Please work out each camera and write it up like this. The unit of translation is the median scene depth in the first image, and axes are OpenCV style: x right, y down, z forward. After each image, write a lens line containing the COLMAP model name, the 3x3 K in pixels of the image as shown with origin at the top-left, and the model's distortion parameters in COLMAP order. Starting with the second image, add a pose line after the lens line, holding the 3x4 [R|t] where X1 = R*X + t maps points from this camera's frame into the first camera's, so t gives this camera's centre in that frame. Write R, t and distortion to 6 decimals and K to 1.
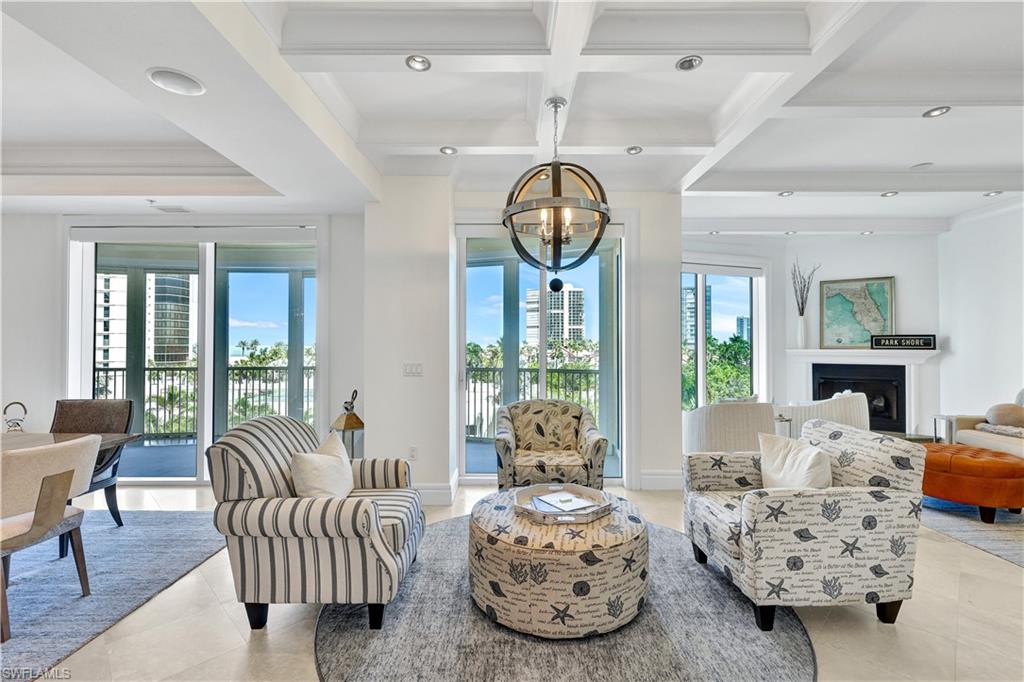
lens RADIAL K [[454.9, 0, 512.0], [0, 454.9, 341.0], [0, 0, 1]] dist [0.001157, 0.000125]
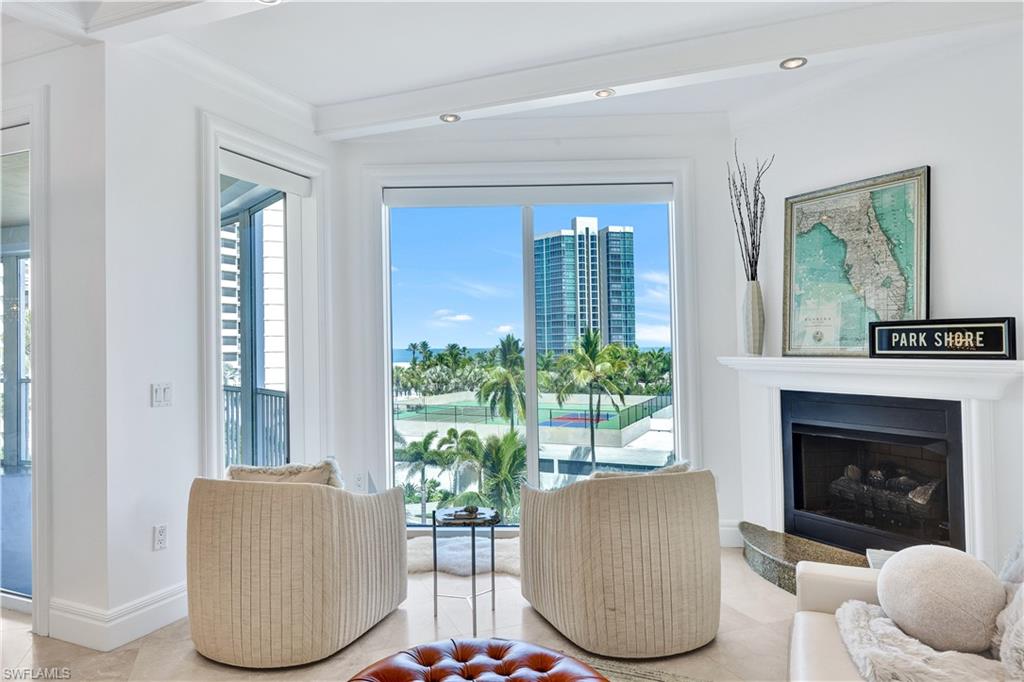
lens RADIAL K [[654.9, 0, 512.0], [0, 654.9, 341.0], [0, 0, 1]] dist [-0.000826, -0.000076]
pose [[0.919391, -0.014503, -0.393077, 0.721062], [0.015375, 0.999881, -0.000930, -0.000649], [0.393044, -0.005189, 0.919505, 0.354677]]
